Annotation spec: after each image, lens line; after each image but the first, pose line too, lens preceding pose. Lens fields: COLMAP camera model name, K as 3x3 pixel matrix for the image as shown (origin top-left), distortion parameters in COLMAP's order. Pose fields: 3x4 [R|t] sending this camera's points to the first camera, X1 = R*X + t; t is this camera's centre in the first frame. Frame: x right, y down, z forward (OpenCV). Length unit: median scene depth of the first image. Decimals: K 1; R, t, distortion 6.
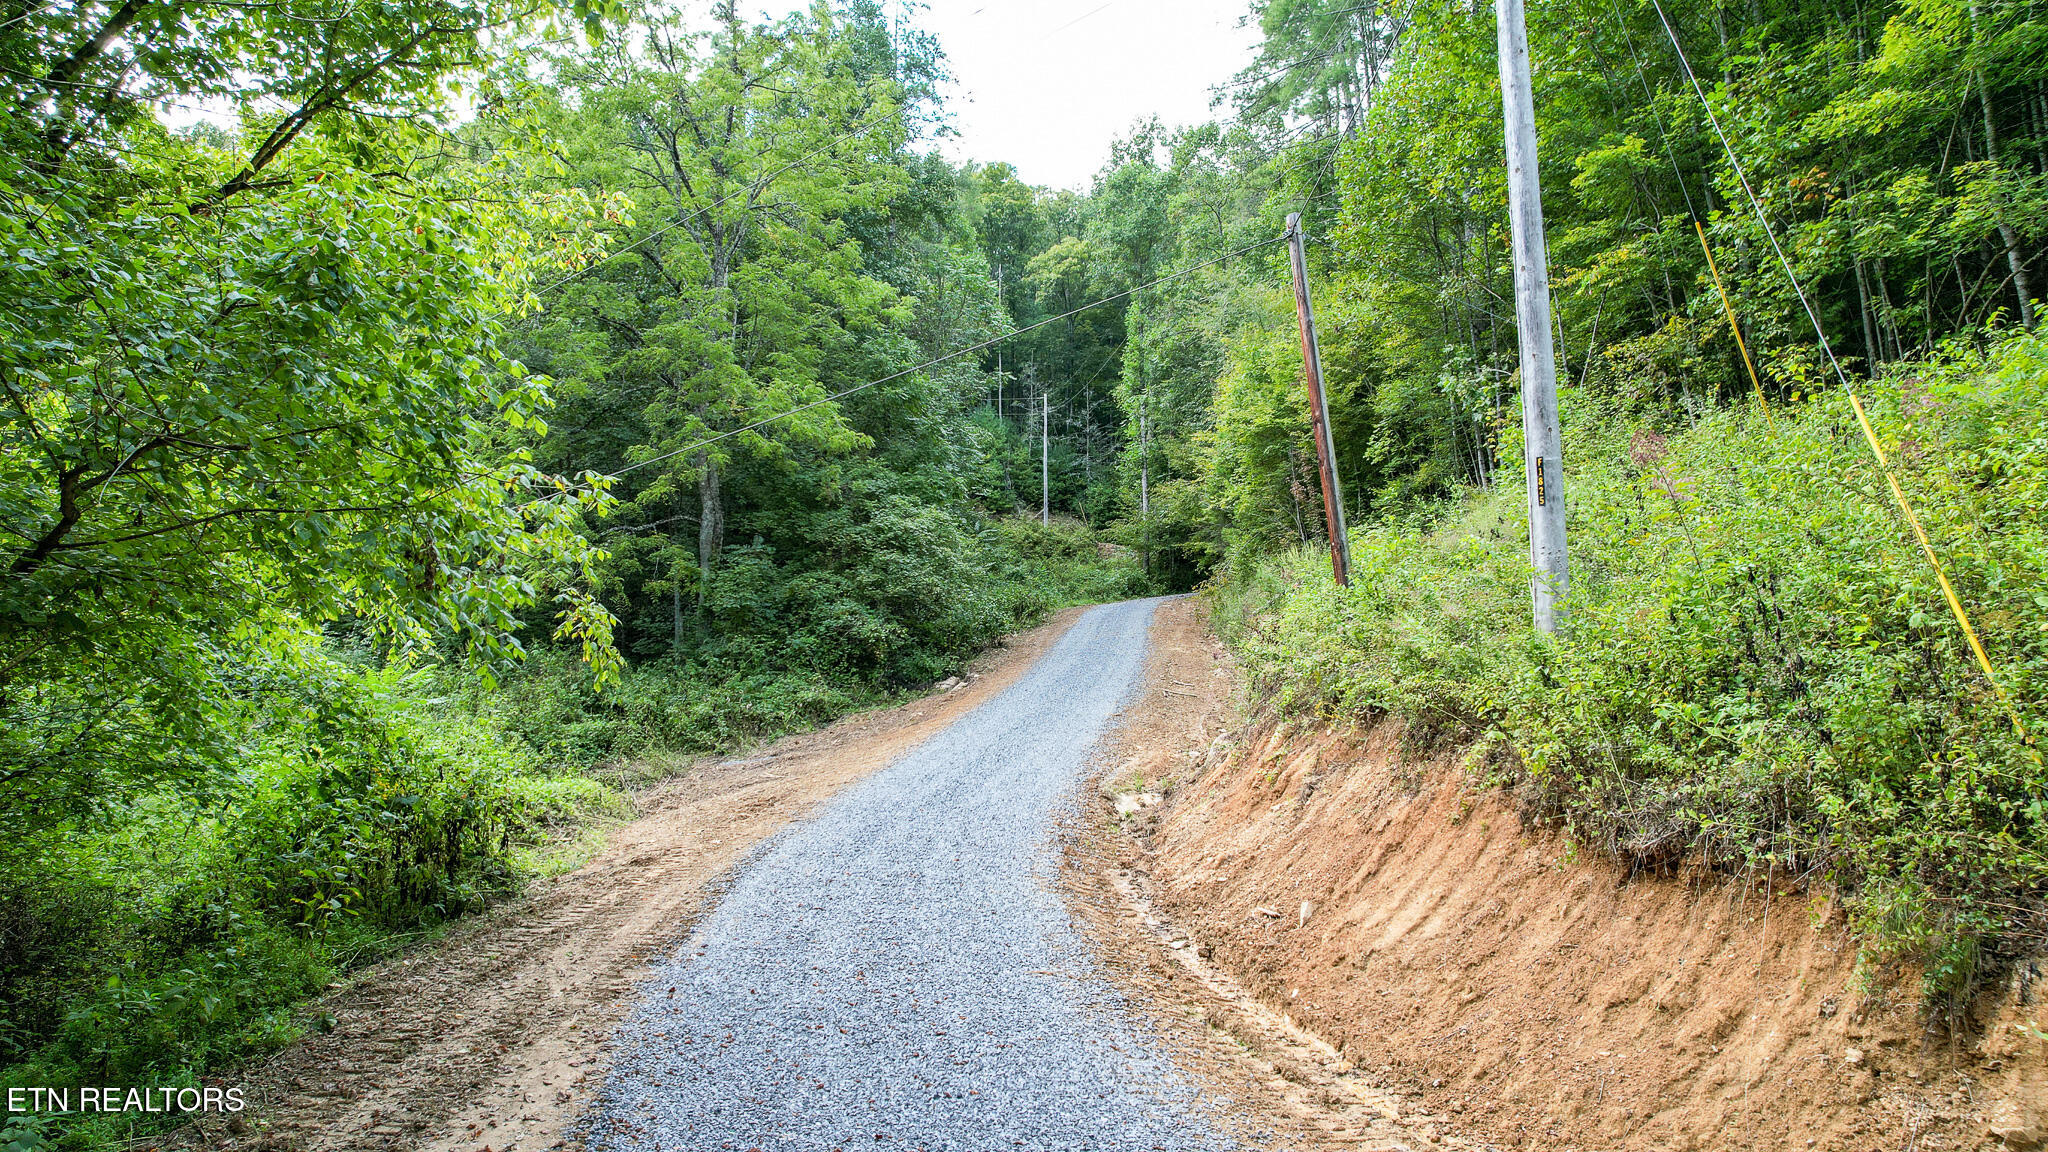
lens RADIAL K [[1284.9, 0, 1024.0], [0, 1284.9, 576.0], [0, 0, 1]] dist [-0.069604, 0.055242]
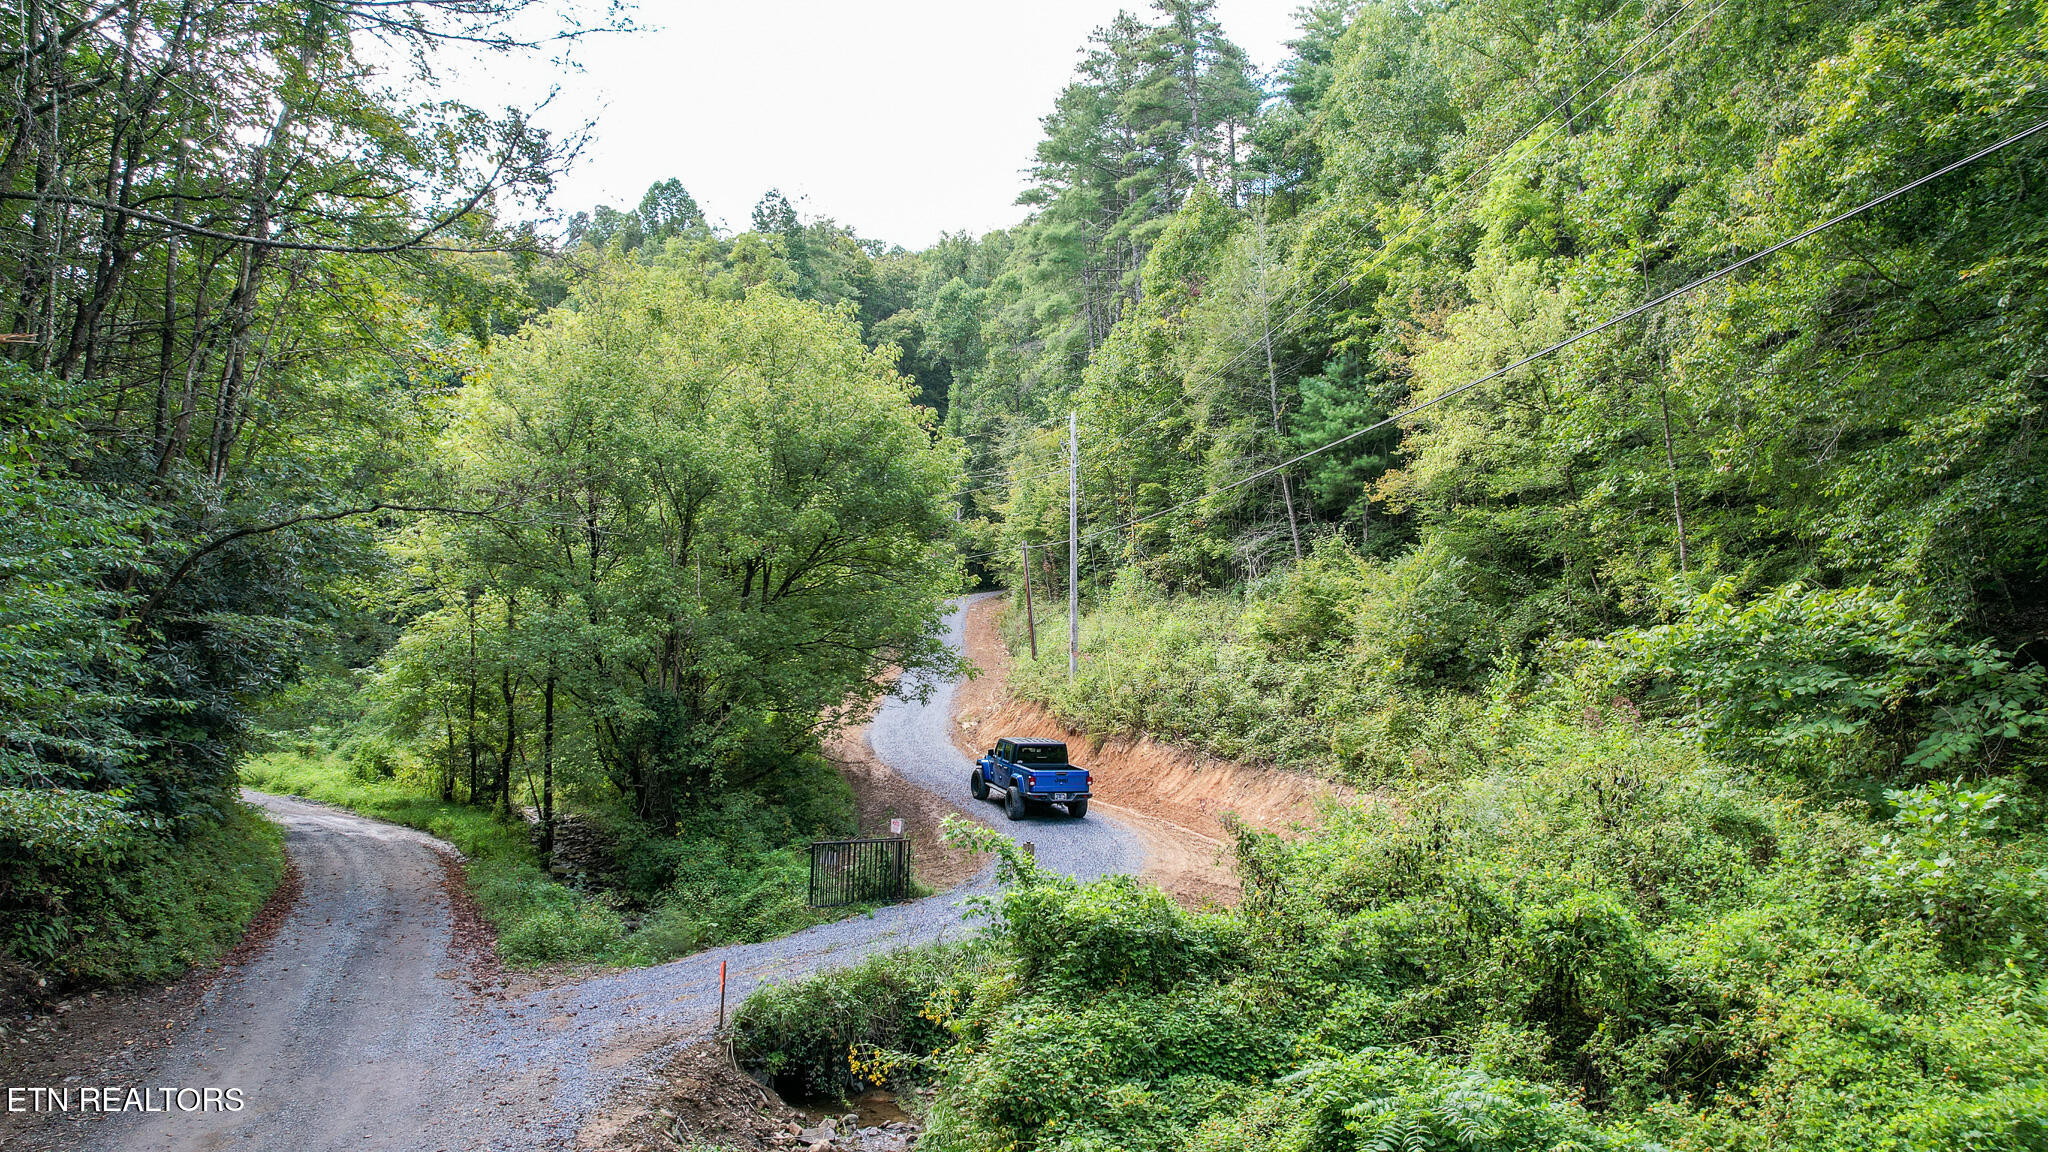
lens RADIAL K [[1284.9, 0, 1024.0], [0, 1284.9, 576.0], [0, 0, 1]] dist [-0.069604, 0.055242]
pose [[0.987925, 0.015003, 0.154208, -0.115481], [-0.021728, 0.998881, 0.042019, -0.136730], [-0.153405, -0.044862, 0.987145, -0.897584]]
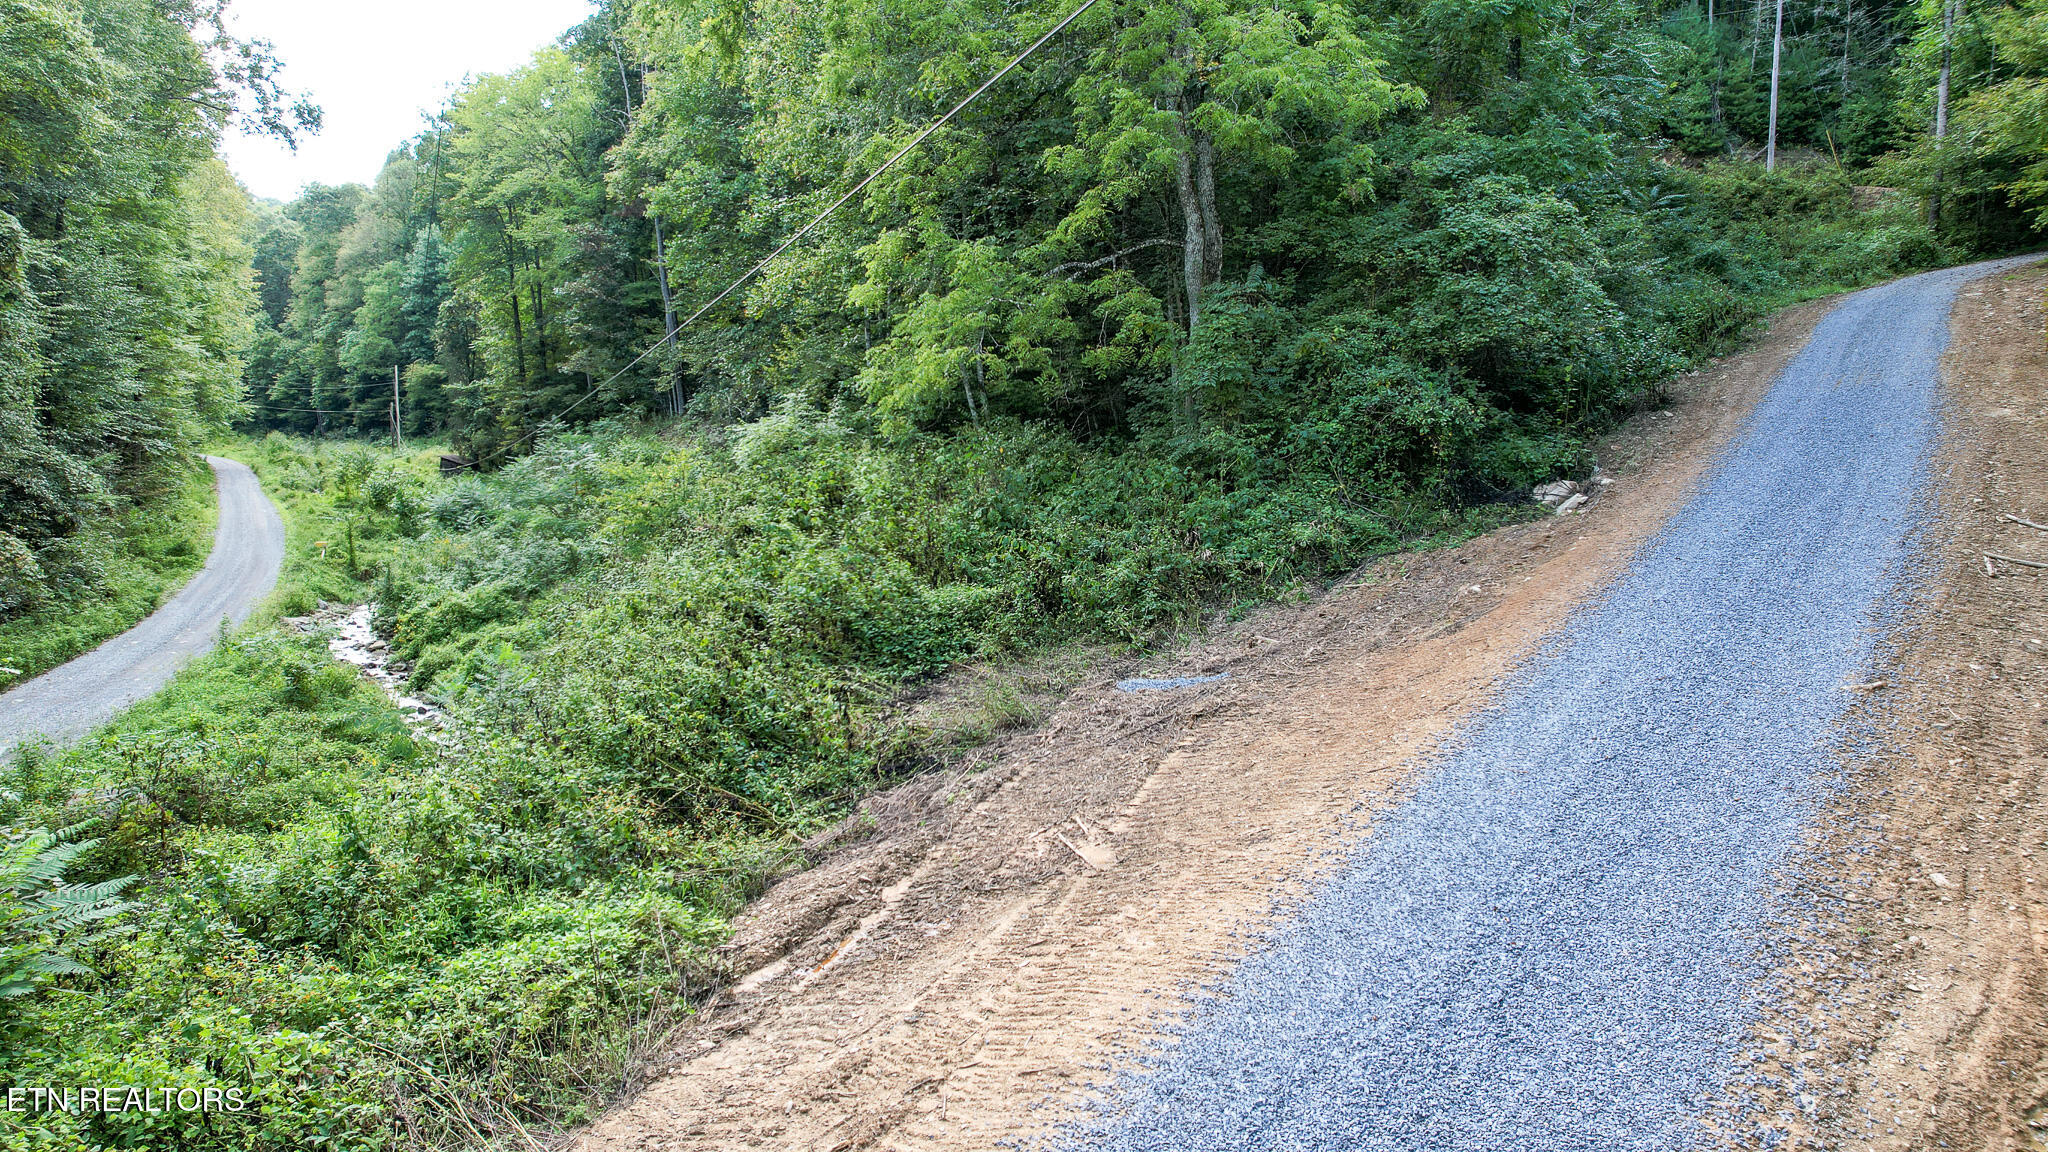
lens RADIAL K [[1284.9, 0, 1024.0], [0, 1284.9, 576.0], [0, 0, 1]] dist [-0.069604, 0.055242]
pose [[0.872259, 0.050941, -0.486384, 0.016173], [0.075202, 0.968759, 0.236326, -0.038824], [0.483227, -0.242715, 0.841178, 0.332867]]
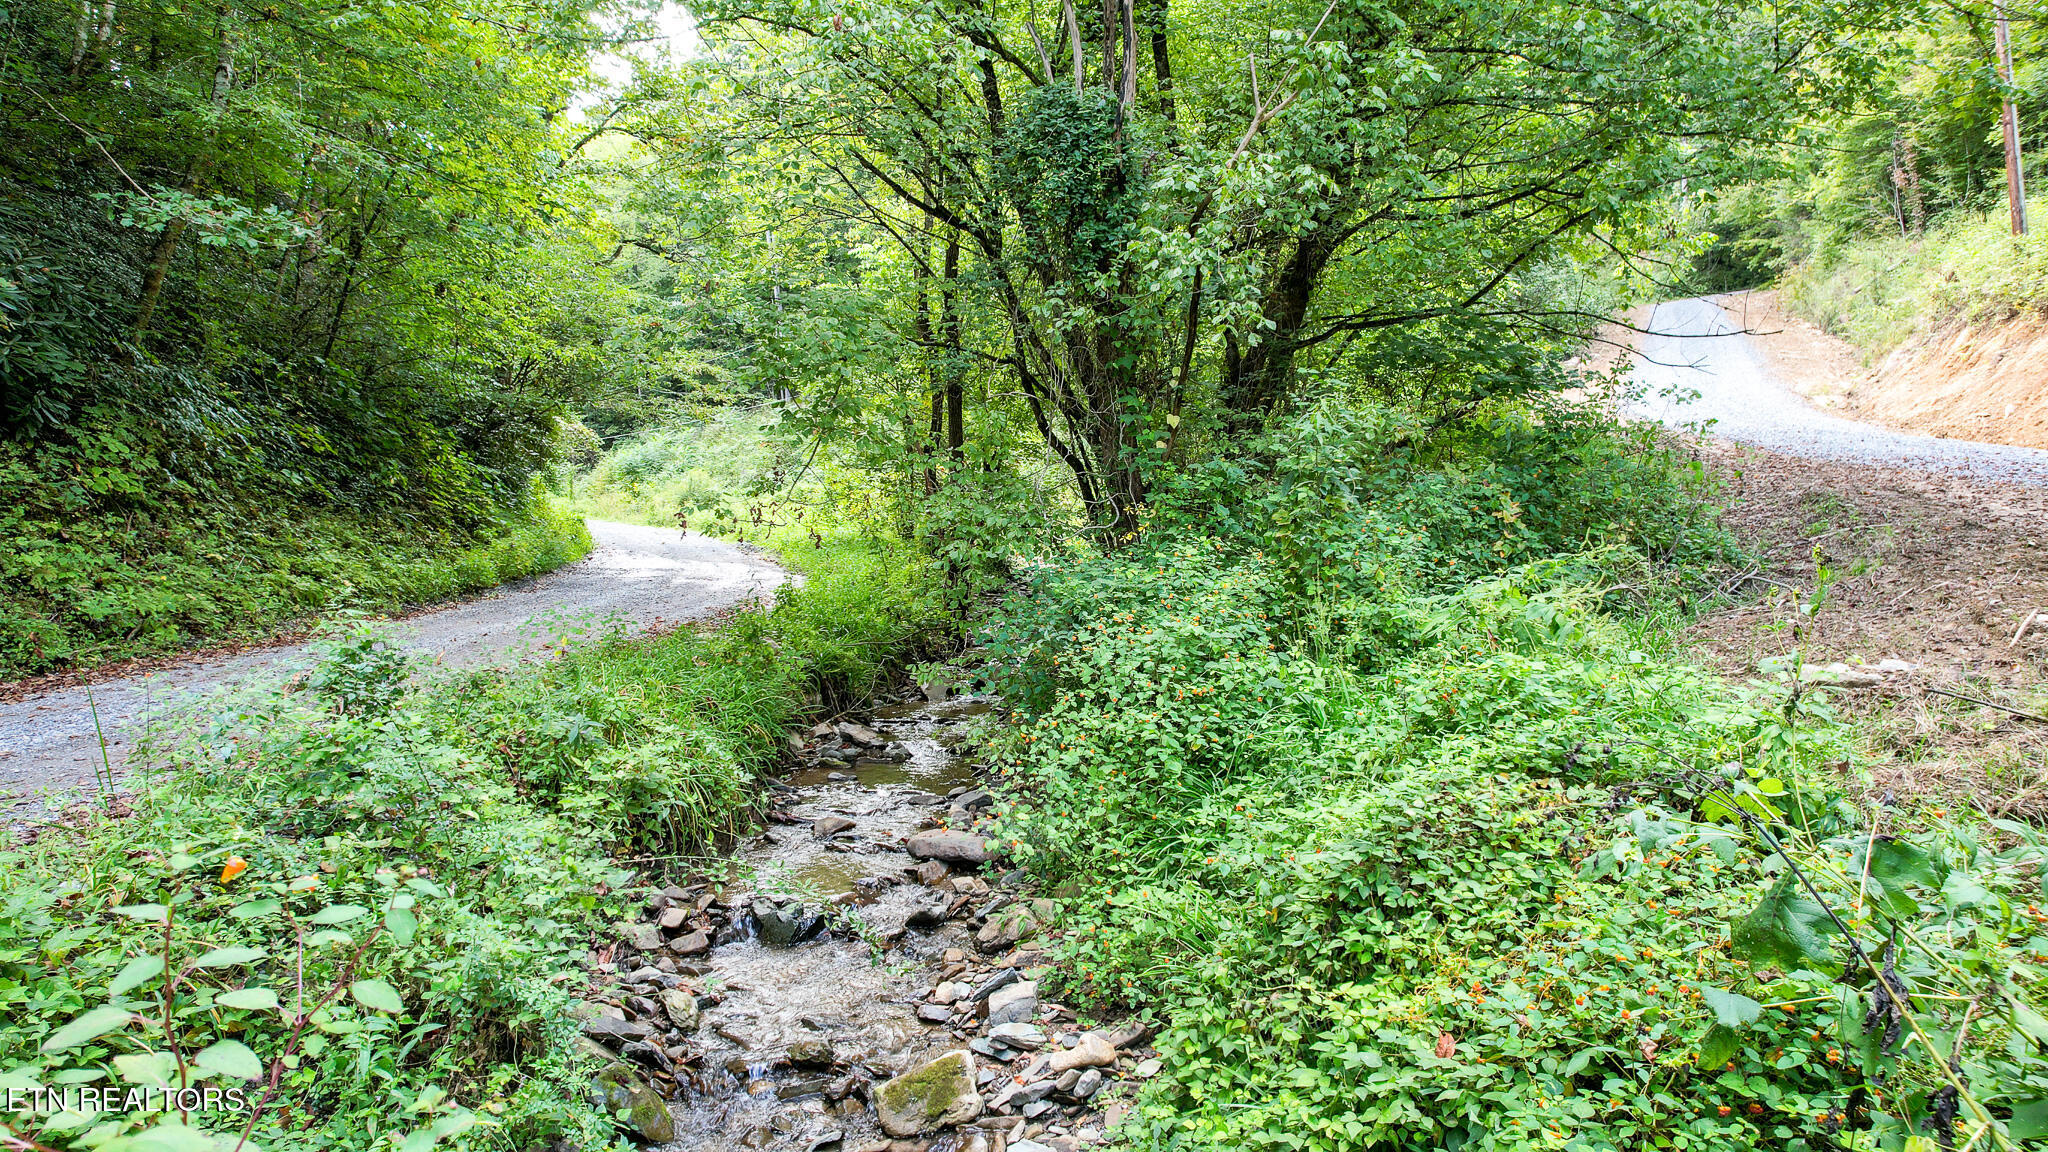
lens RADIAL K [[1284.9, 0, 1024.0], [0, 1284.9, 576.0], [0, 0, 1]] dist [-0.069604, 0.055242]
pose [[0.943752, 0.009536, -0.330515, -0.142702], [0.057301, 0.979743, 0.191884, 0.018690], [0.325650, -0.200030, 0.924089, -0.326409]]
